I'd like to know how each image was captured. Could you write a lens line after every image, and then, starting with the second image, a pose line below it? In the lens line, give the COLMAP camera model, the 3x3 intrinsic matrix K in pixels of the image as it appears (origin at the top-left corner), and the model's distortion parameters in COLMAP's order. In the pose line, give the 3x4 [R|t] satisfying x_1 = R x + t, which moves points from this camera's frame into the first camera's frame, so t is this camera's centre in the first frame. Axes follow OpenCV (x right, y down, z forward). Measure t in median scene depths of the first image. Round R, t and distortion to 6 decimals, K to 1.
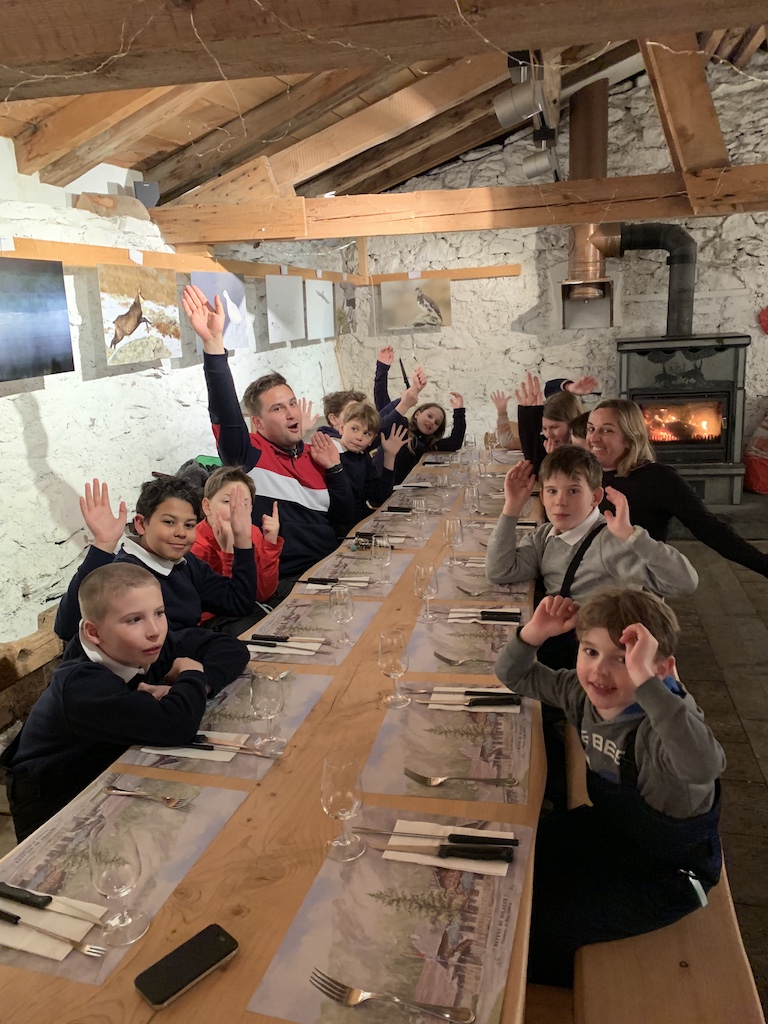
lens RADIAL K [[788.4, 0, 387.8], [0, 788.4, 511.9], [0, 0, 1]] dist [0.014905, 0.013656]
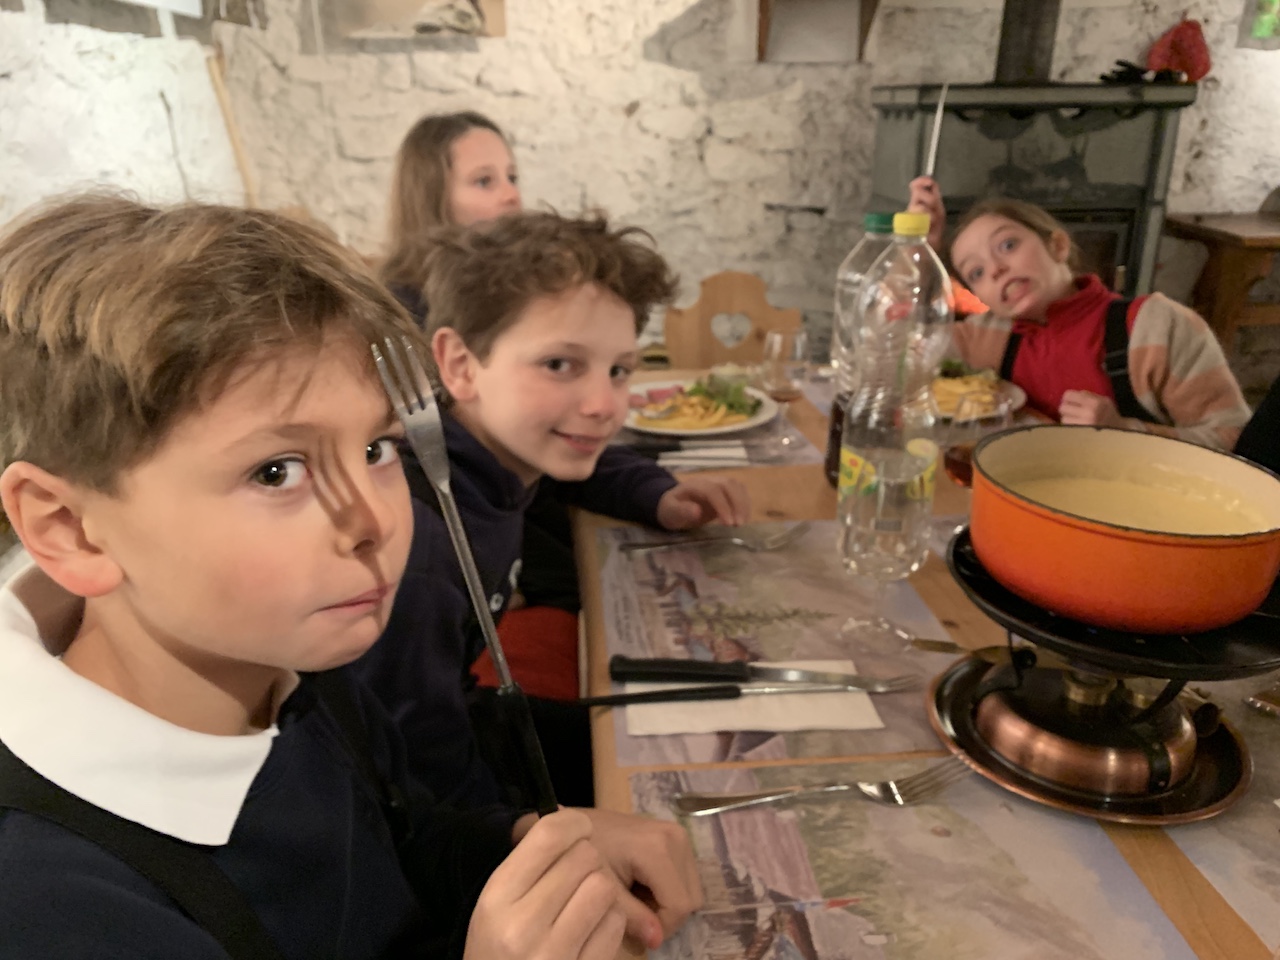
lens RADIAL K [[985.5, 0, 641.4], [0, 985.5, 472.8], [0, 0, 1]] dist [0.014905, 0.013656]
pose [[0.953954, -0.047963, 0.296092, -0.019238], [0.018985, 0.994808, 0.099981, -0.054911], [-0.299350, -0.089756, 0.949912, 0.456302]]
